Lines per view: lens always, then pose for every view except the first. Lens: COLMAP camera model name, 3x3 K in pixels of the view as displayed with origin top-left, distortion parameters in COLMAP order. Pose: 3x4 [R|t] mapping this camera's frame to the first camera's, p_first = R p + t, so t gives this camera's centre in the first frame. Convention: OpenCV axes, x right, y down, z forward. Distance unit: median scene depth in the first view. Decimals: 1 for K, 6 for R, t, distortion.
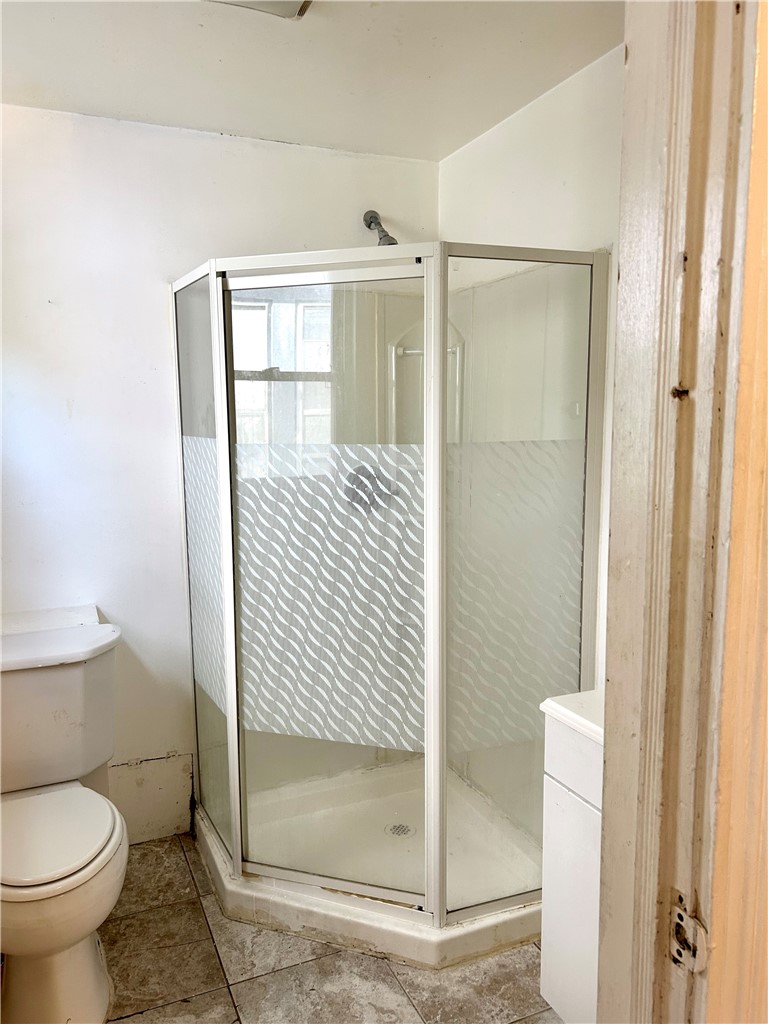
lens RADIAL K [[776.8, 0, 381.9], [0, 776.8, 513.6], [0, 0, 1]] dist [0.026233, -0.010043]
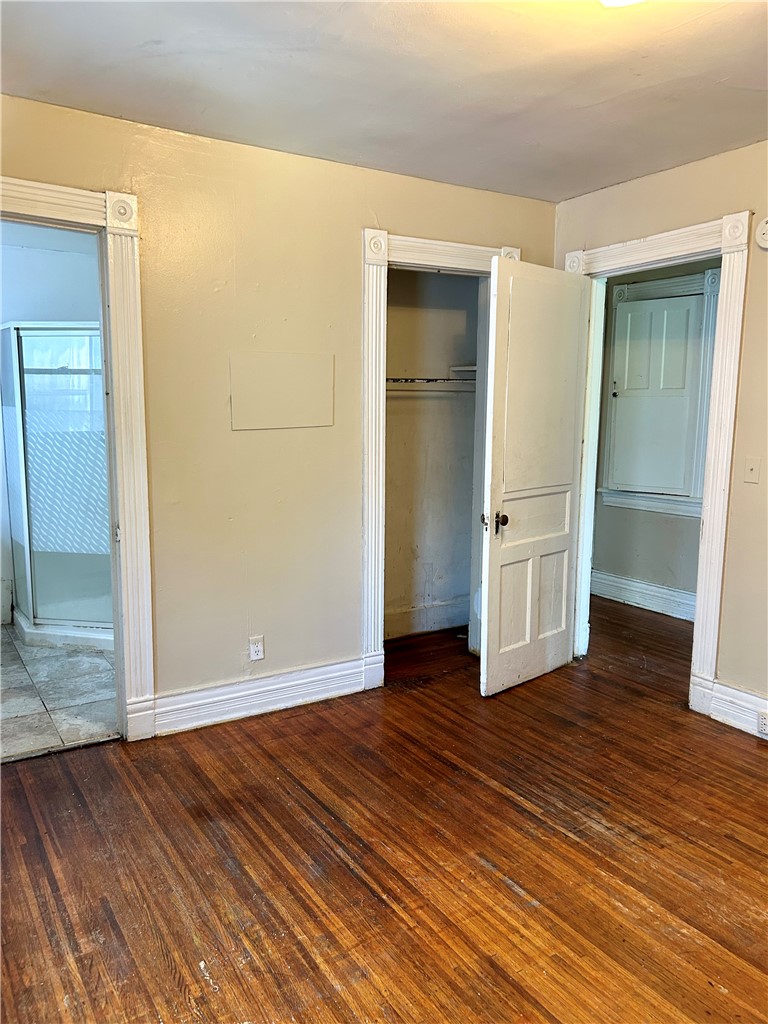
lens RADIAL K [[776.8, 0, 386.3], [0, 776.8, 512.0], [0, 0, 1]] dist [0.026233, -0.010043]
pose [[0.989054, -0.002005, 0.147537, 0.436687], [-0.000681, 0.999835, 0.018152, 0.137355], [-0.147549, -0.018054, 0.988890, -1.155263]]
